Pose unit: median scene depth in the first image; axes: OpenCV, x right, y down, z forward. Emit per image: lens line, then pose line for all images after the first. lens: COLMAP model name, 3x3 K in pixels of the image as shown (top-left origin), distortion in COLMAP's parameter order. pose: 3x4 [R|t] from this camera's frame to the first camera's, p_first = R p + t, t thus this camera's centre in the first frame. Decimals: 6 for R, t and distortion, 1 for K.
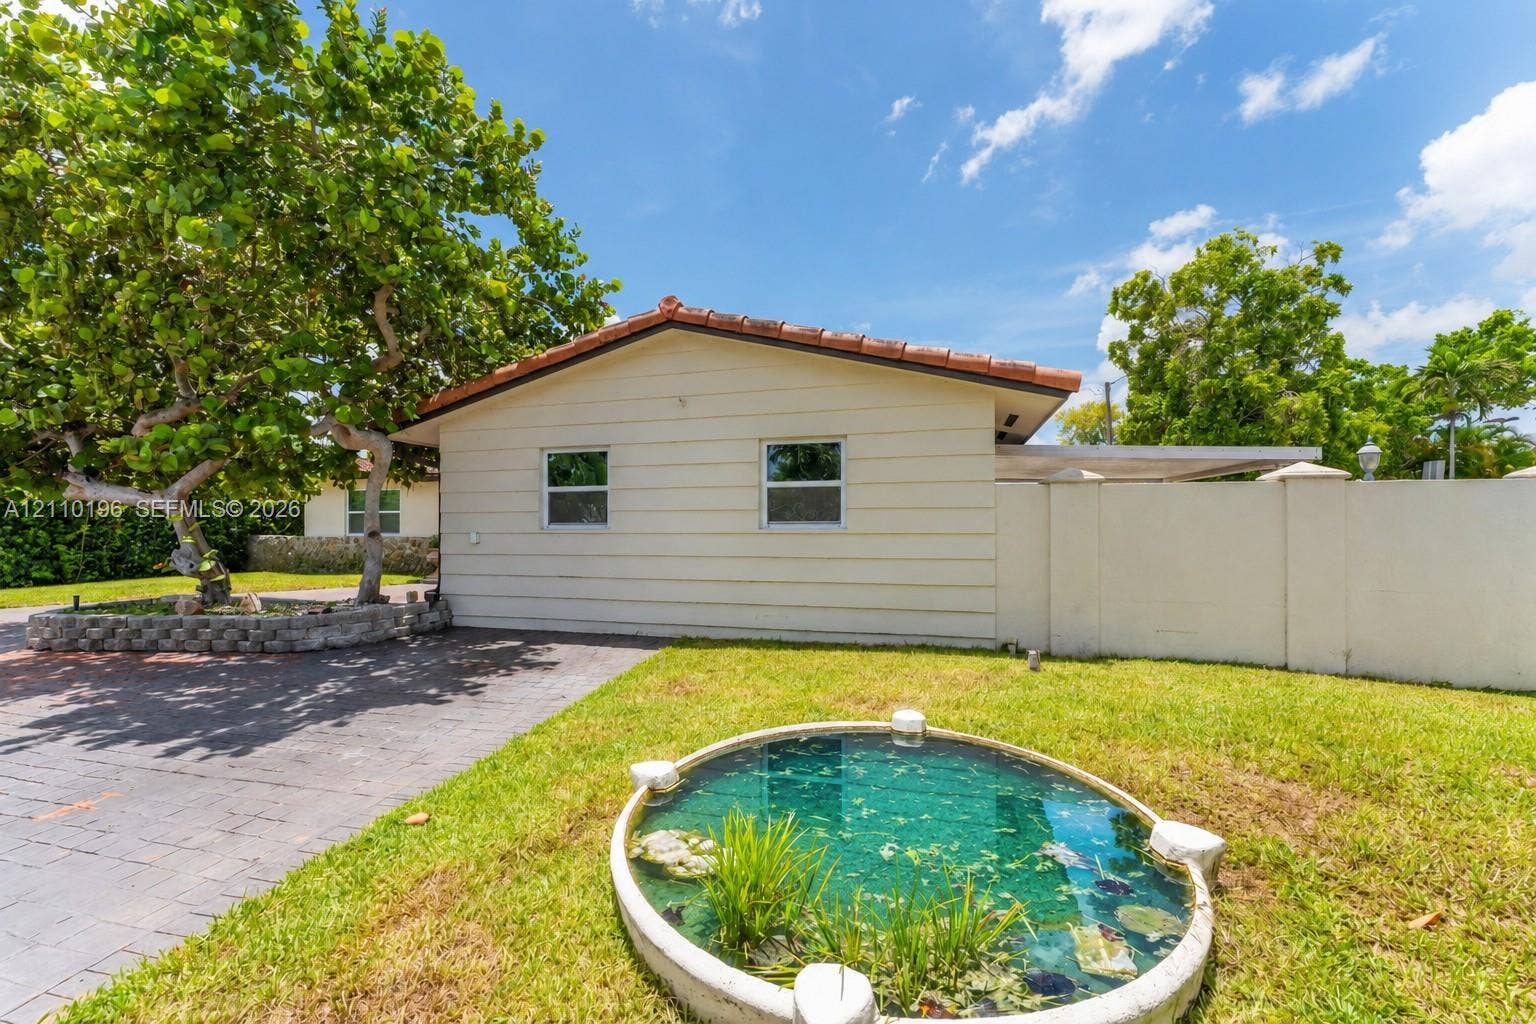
lens RADIAL K [[646.9, 0, 766.9], [0, 646.9, 548.7], [0, 0, 1]] dist [-0.001145, -0.000075]
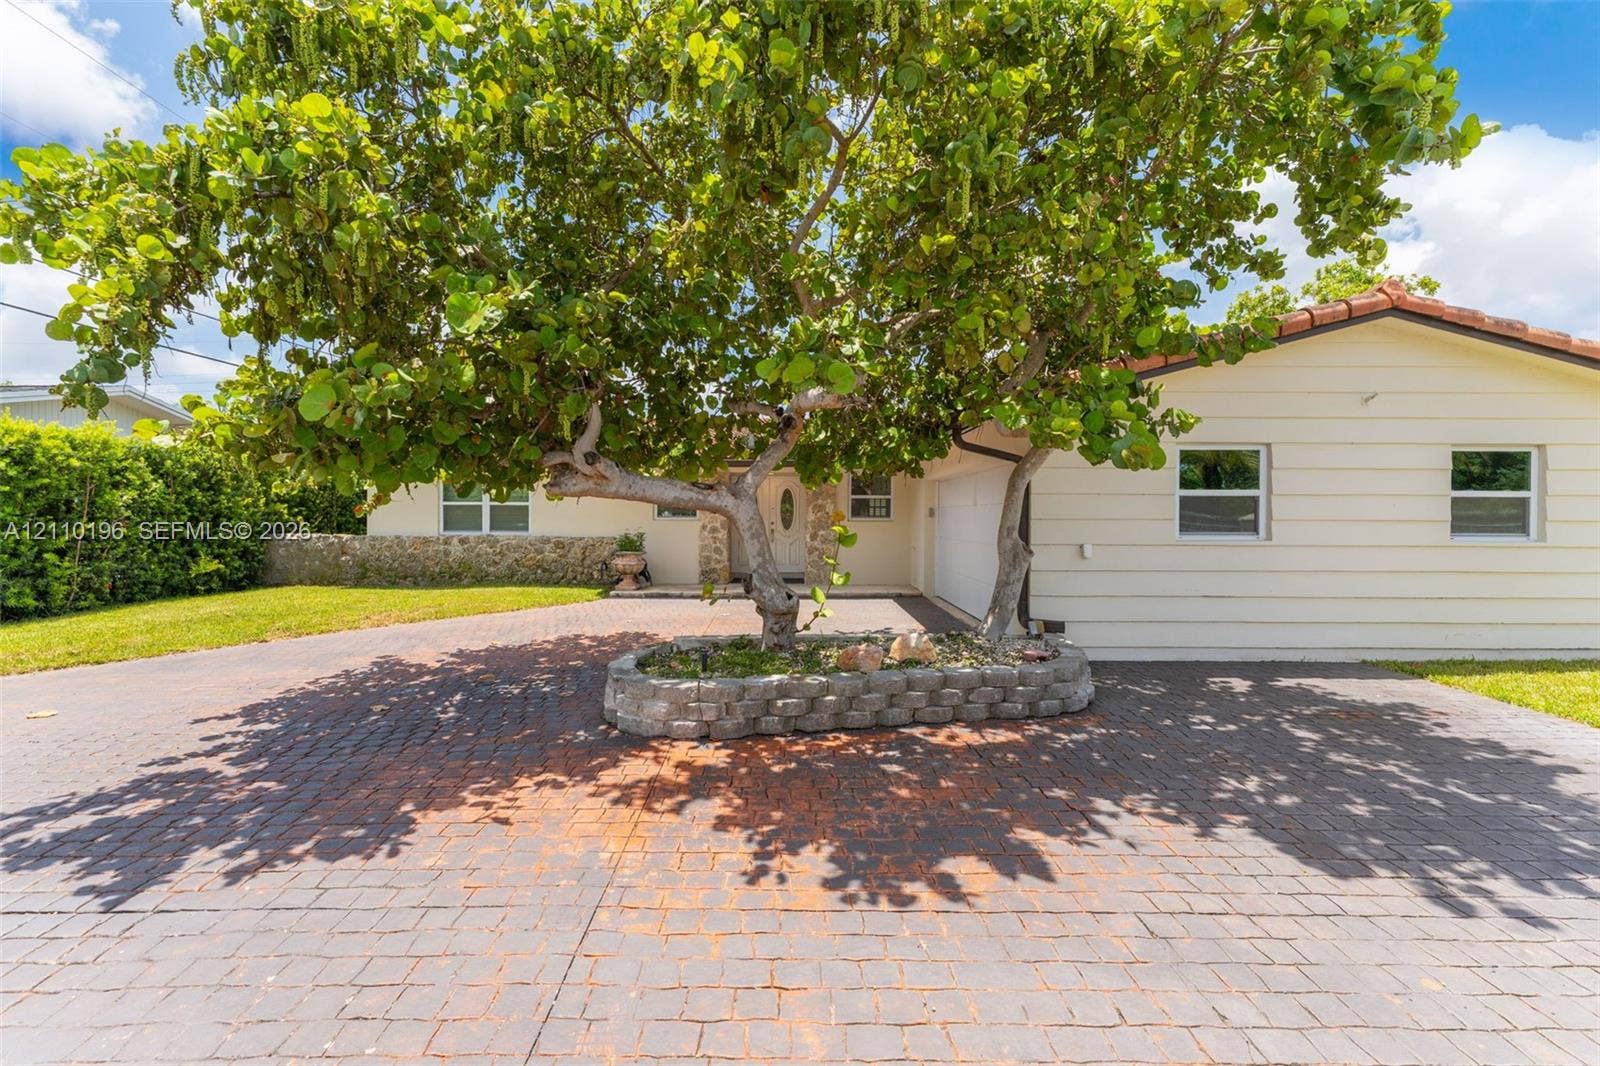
lens RADIAL K [[655.4, 0, 800.0], [0, 655.4, 533.0], [0, 0, 1]] dist [-0.001791, -0.000244]
pose [[0.956972, 0.011243, 0.289961, -1.108015], [-0.001343, 0.999410, -0.034319, -0.008825], [-0.290176, 0.032453, 0.956423, 0.355754]]
